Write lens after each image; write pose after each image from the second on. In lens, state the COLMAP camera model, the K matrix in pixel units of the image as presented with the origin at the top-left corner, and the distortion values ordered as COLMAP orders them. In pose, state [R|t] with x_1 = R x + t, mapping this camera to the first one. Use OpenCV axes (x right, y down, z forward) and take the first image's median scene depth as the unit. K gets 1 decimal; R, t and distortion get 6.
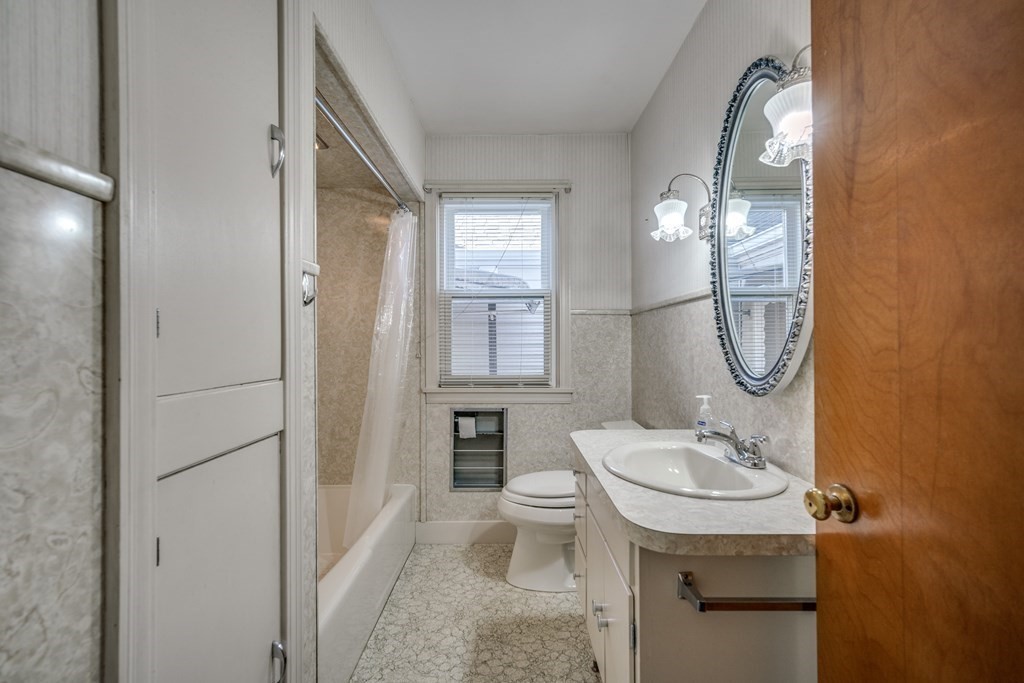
lens RADIAL K [[446.7, 0, 509.7], [0, 446.7, 342.4], [0, 0, 1]] dist [-0.000920, 0.005315]
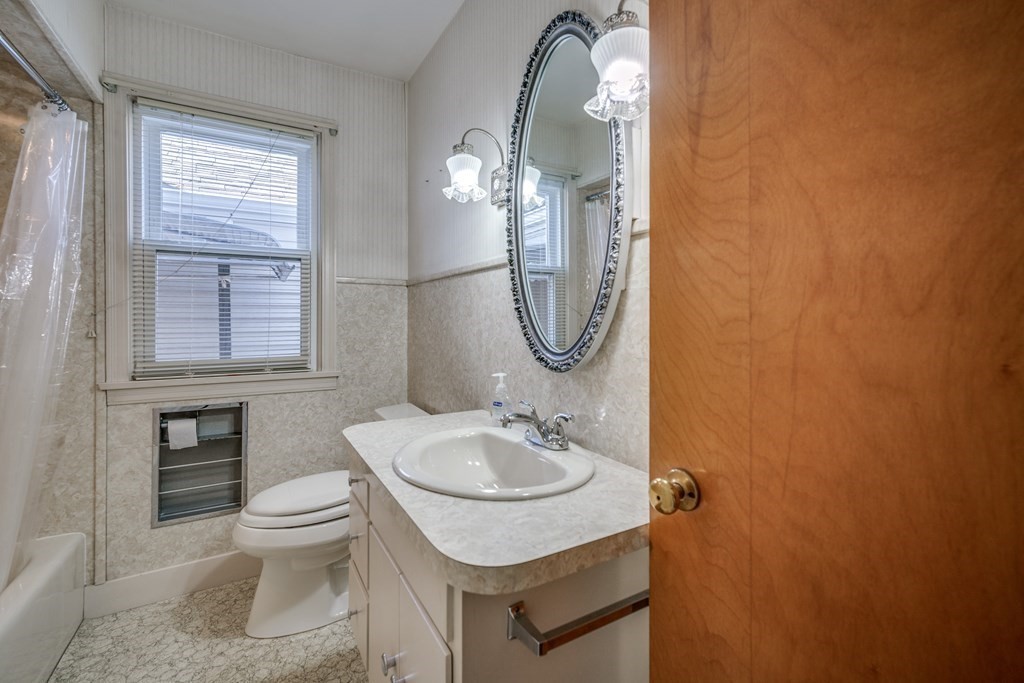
lens RADIAL K [[448.9, 0, 512.4], [0, 448.9, 318.8], [0, 0, 1]] dist [-0.000801, 0.004542]
pose [[0.861572, 0.001836, 0.507632, -0.010393], [-0.002578, 0.999996, 0.000758, 0.006365], [-0.507629, -0.001962, 0.861573, 0.206066]]
